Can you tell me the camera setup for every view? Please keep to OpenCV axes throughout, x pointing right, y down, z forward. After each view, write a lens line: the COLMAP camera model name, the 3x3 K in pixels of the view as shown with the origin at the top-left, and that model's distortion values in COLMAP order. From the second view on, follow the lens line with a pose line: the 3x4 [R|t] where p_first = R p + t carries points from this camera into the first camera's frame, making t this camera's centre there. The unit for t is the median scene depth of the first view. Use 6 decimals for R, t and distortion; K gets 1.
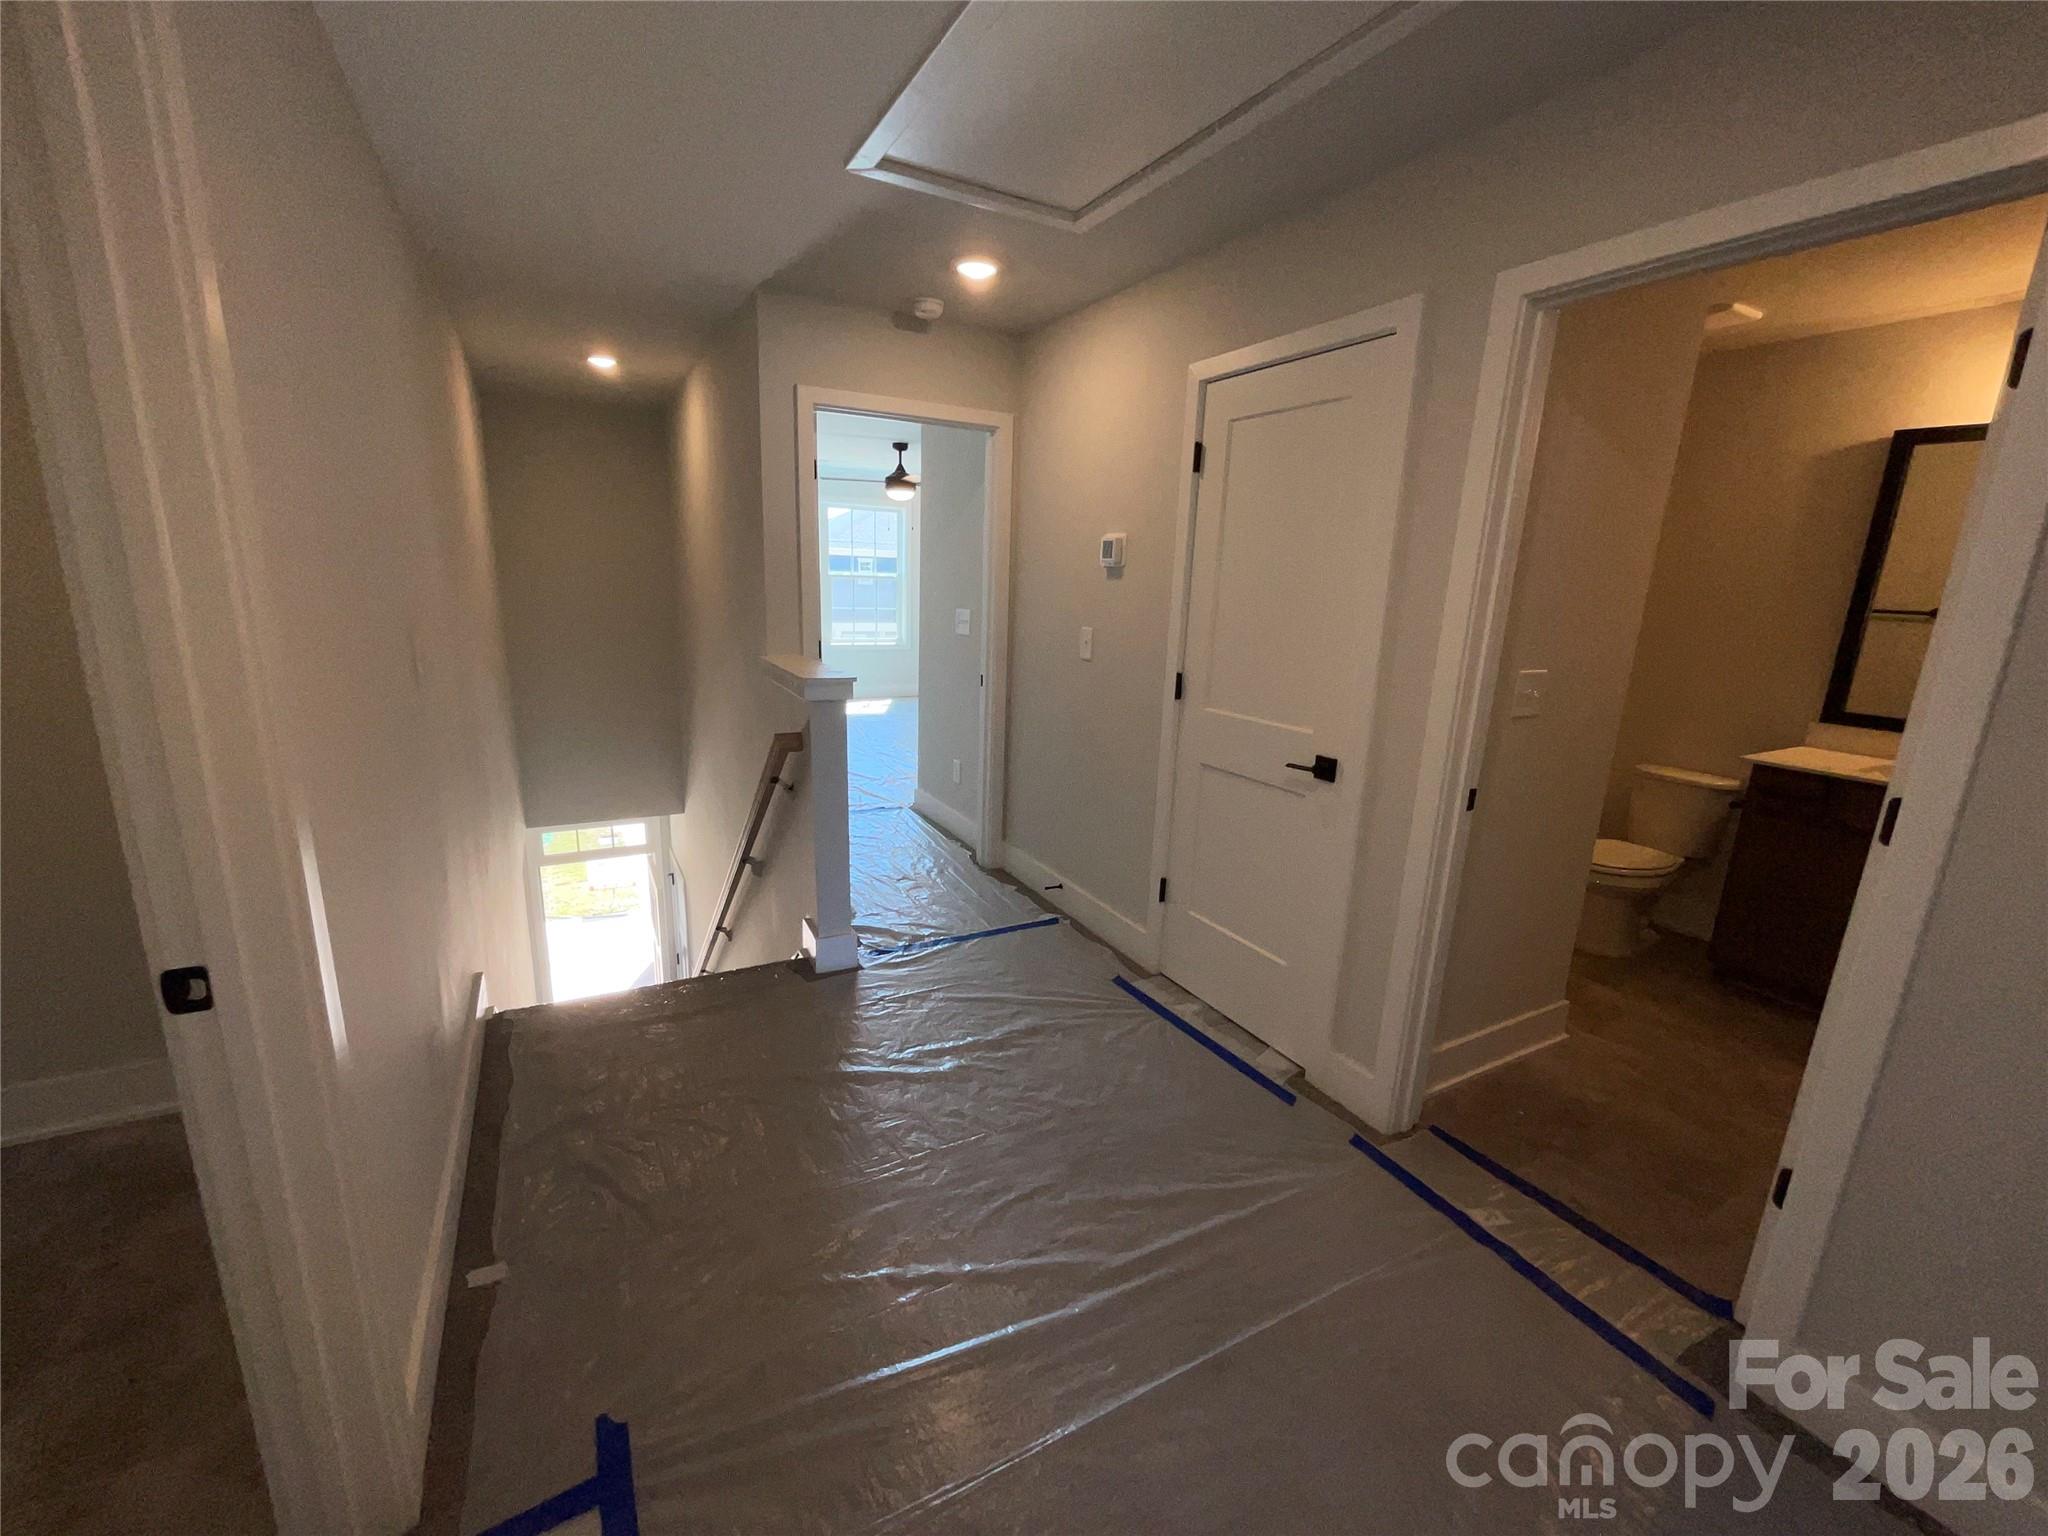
lens RADIAL K [[834.6, 0, 1029.5], [0, 834.6, 768.5], [0, 0, 1]] dist [-0.000020, 0.000108]
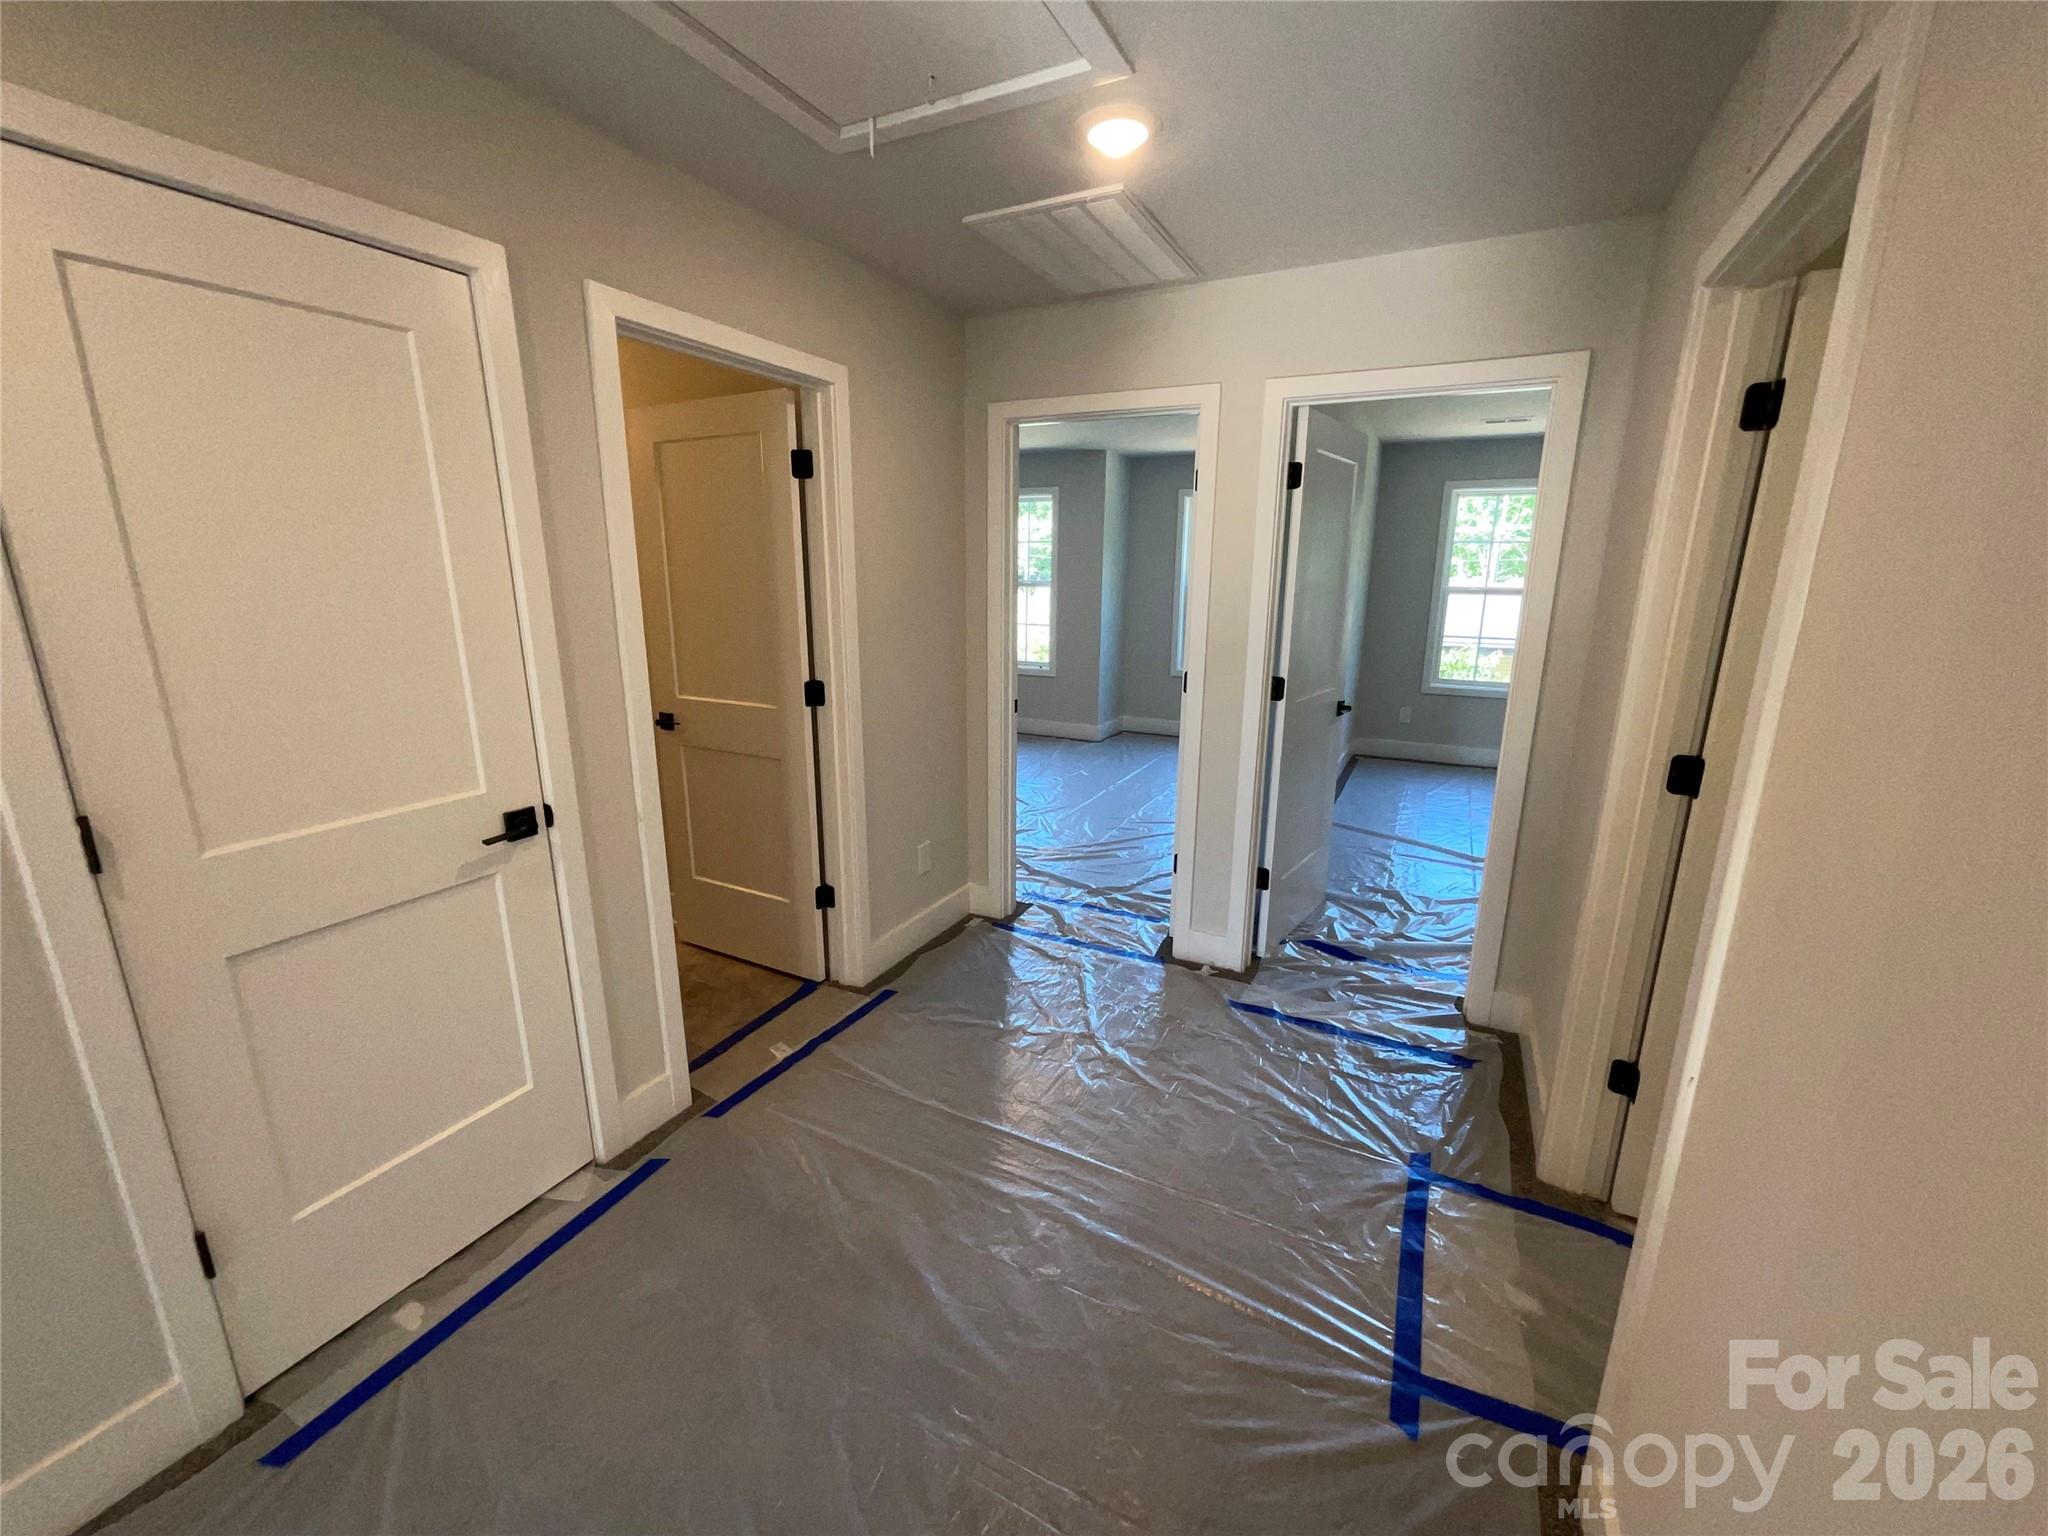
lens RADIAL K [[800.6, 0, 1019.5], [0, 800.6, 765.0], [0, 0, 1]] dist [-0.000492, 0.000024]
pose [[-0.538024, -0.236225, 0.809153, -0.567447], [0.170852, 0.909443, 0.379107, -0.292256], [-0.825433, 0.342214, -0.448943, 1.048068]]
